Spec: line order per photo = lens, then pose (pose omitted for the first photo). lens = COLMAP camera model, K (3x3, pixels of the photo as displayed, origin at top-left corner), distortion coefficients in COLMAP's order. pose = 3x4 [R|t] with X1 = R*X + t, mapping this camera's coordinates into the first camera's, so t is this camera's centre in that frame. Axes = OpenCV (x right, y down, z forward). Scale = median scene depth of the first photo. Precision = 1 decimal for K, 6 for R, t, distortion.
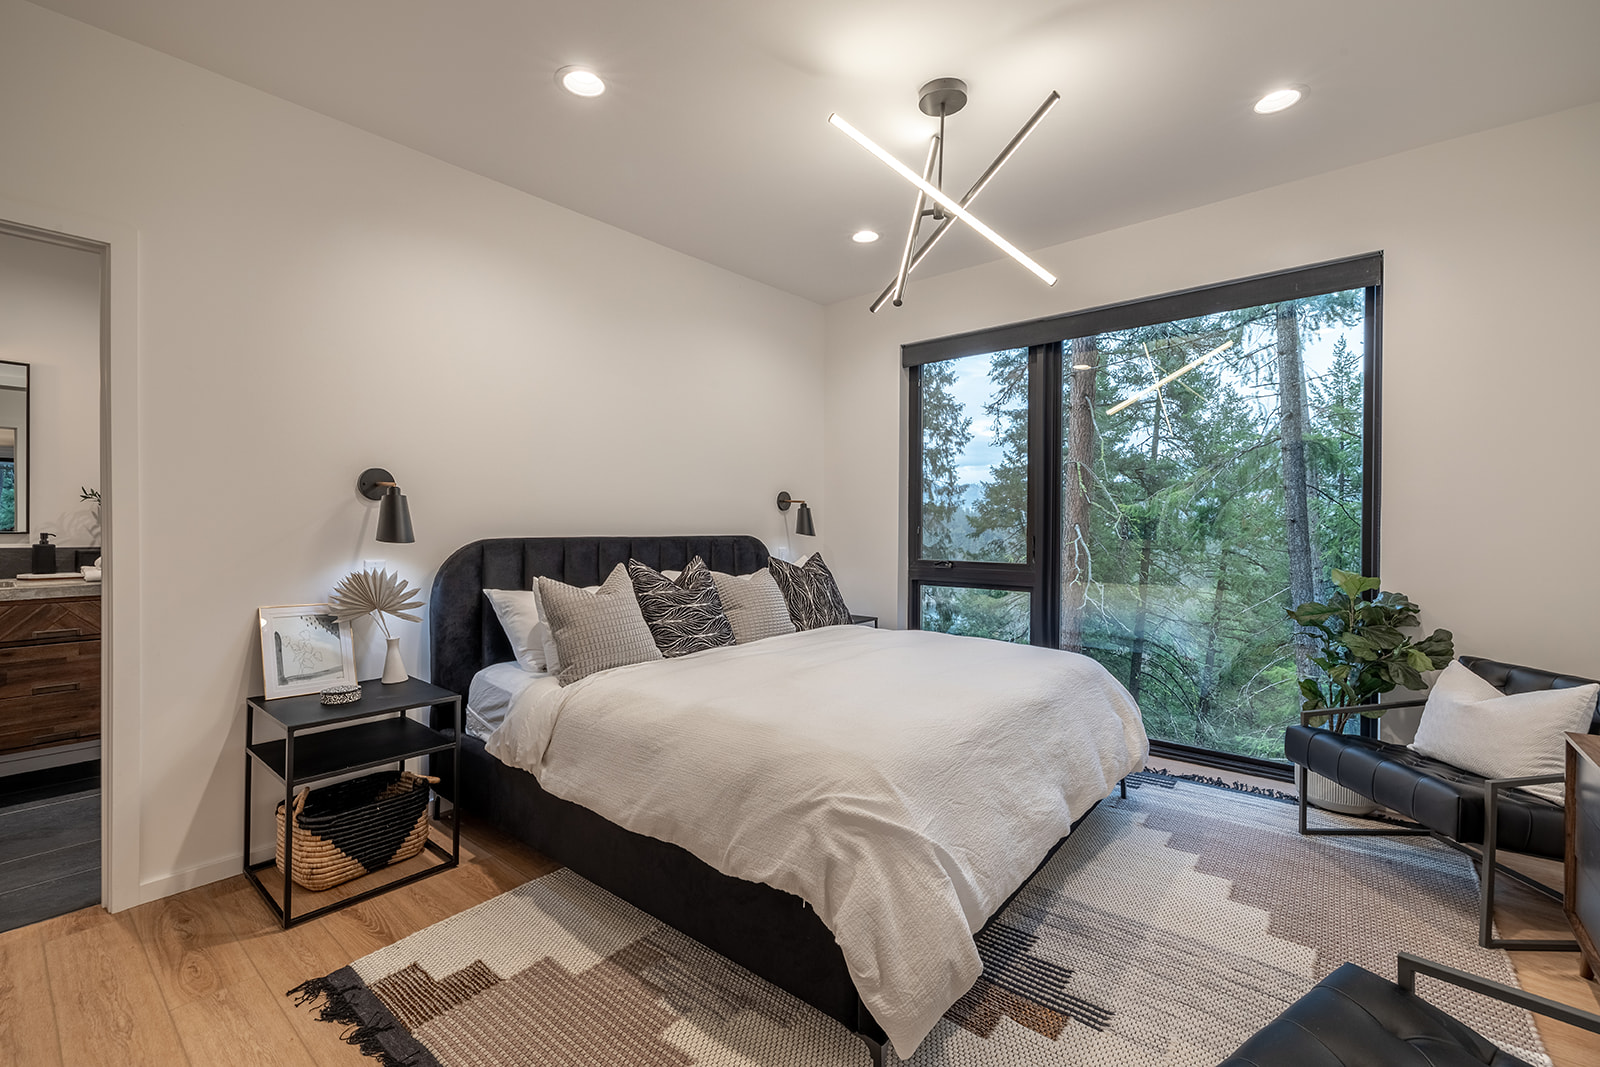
lens RADIAL K [[690.4, 0, 798.7], [0, 690.4, 527.6], [0, 0, 1]] dist [-0.001630, -0.000459]
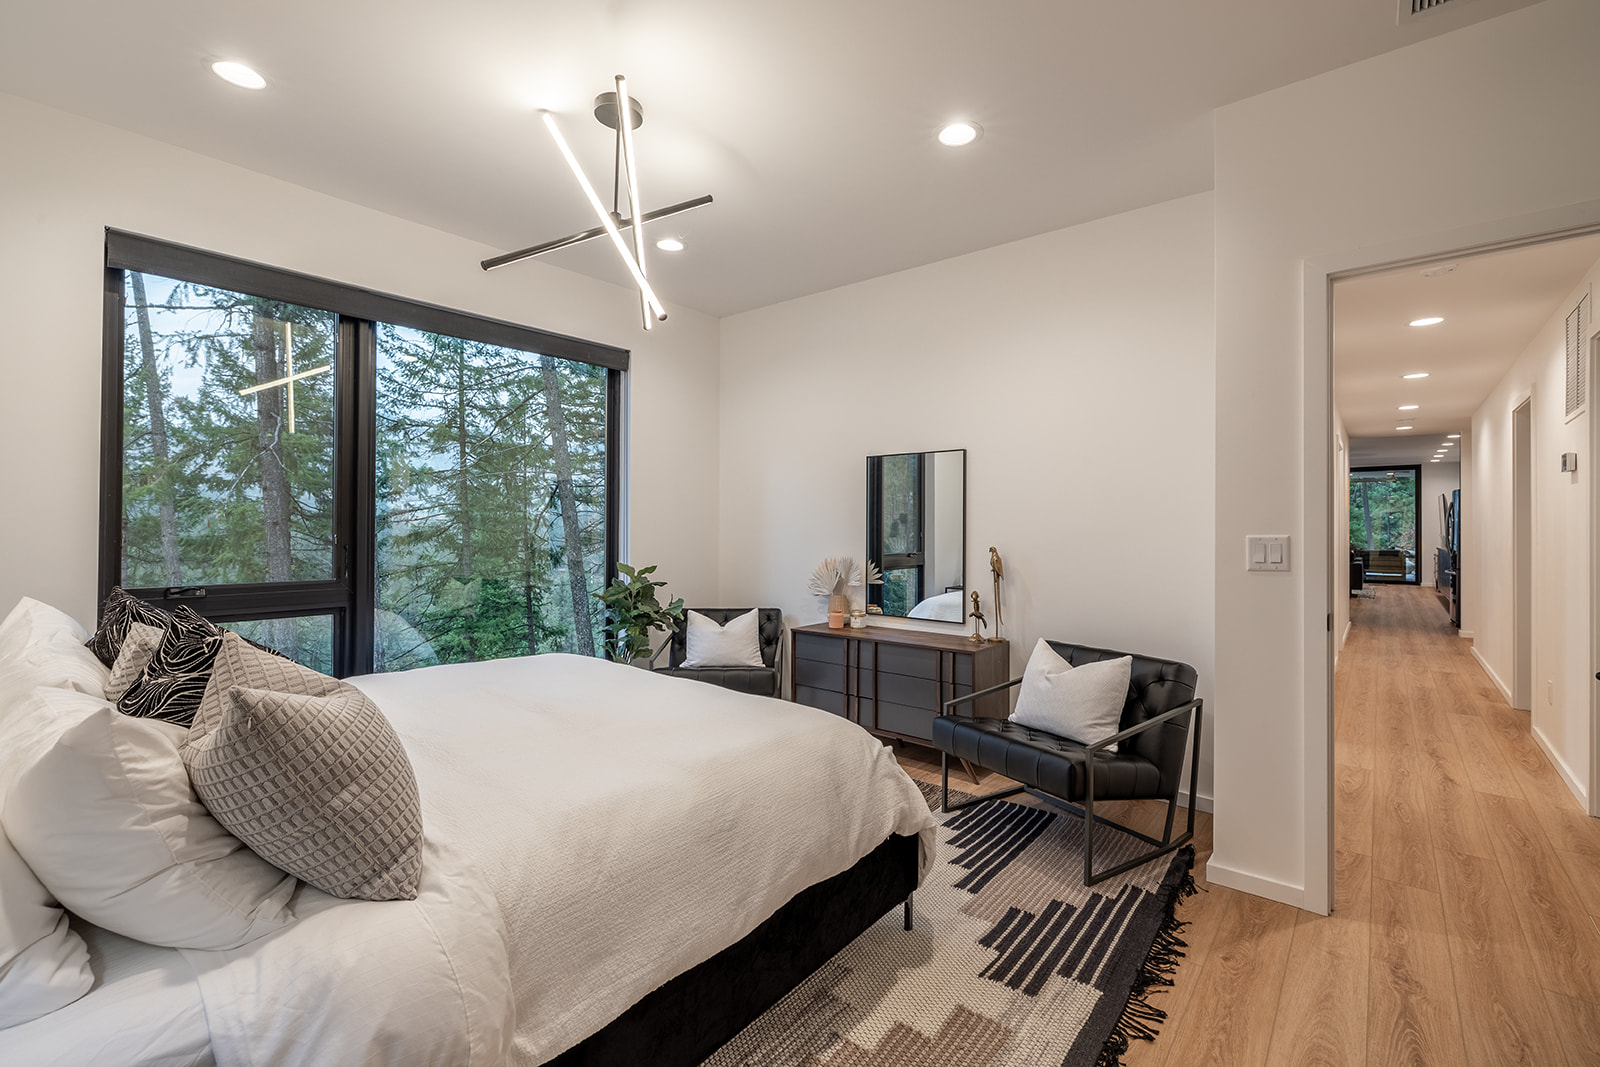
lens RADIAL K [[690.4, 0, 798.7], [0, 690.4, 527.6], [0, 0, 1]] dist [-0.001630, -0.000459]
pose [[-0.007936, -0.001332, 0.999968, -0.802626], [-0.002602, 0.999996, 0.001311, -0.015837], [-0.999965, -0.002591, -0.007940, 0.746157]]
